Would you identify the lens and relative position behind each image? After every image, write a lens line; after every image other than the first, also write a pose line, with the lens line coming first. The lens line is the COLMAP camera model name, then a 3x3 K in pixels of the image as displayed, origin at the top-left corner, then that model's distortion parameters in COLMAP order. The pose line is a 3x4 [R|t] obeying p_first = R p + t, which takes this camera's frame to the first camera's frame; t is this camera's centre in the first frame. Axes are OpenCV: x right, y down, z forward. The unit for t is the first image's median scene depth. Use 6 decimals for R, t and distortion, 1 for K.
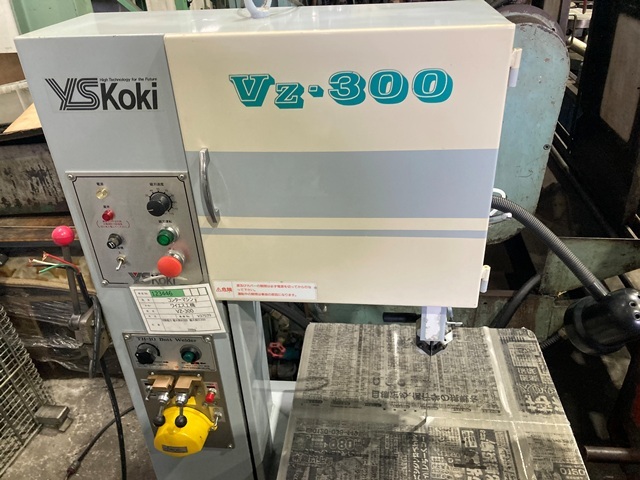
lens RADIAL K [[519.3, 0, 315.5], [0, 519.3, 236.4], [0, 0, 1]] dist [0.034471, -0.028656]
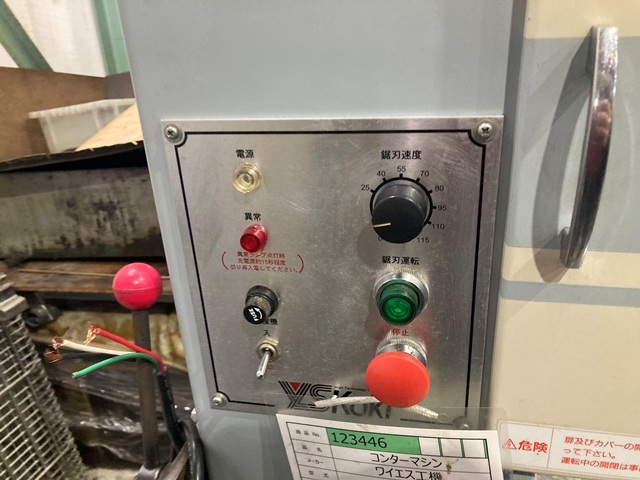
lens RADIAL K [[519.3, 0, 321.7], [0, 519.3, 241.0], [0, 0, 1]] dist [0.034471, -0.028656]
pose [[0.994379, 0.039103, -0.098391, -0.247873], [-0.049841, 0.992774, -0.109156, 0.001648], [0.093412, 0.113446, 0.989143, 0.497036]]
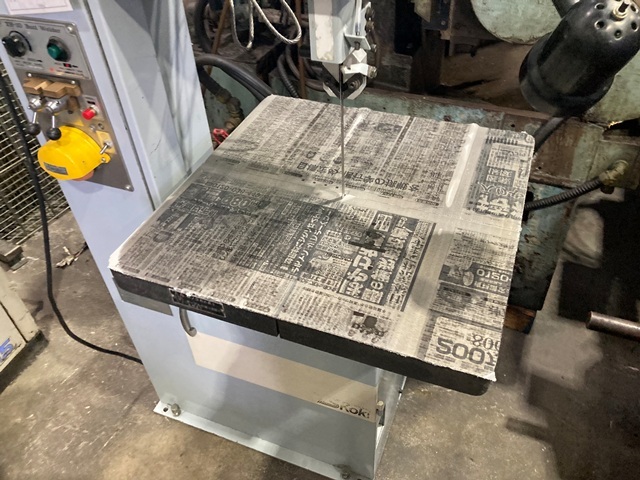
lens RADIAL K [[519.3, 0, 323.7], [0, 519.3, 225.9], [0, 0, 1]] dist [0.034471, -0.028656]
pose [[0.963574, 0.188638, -0.189579, 0.357797], [-0.147608, 0.966235, 0.211193, 0.237803], [0.223017, -0.175517, 0.958883, 0.214983]]
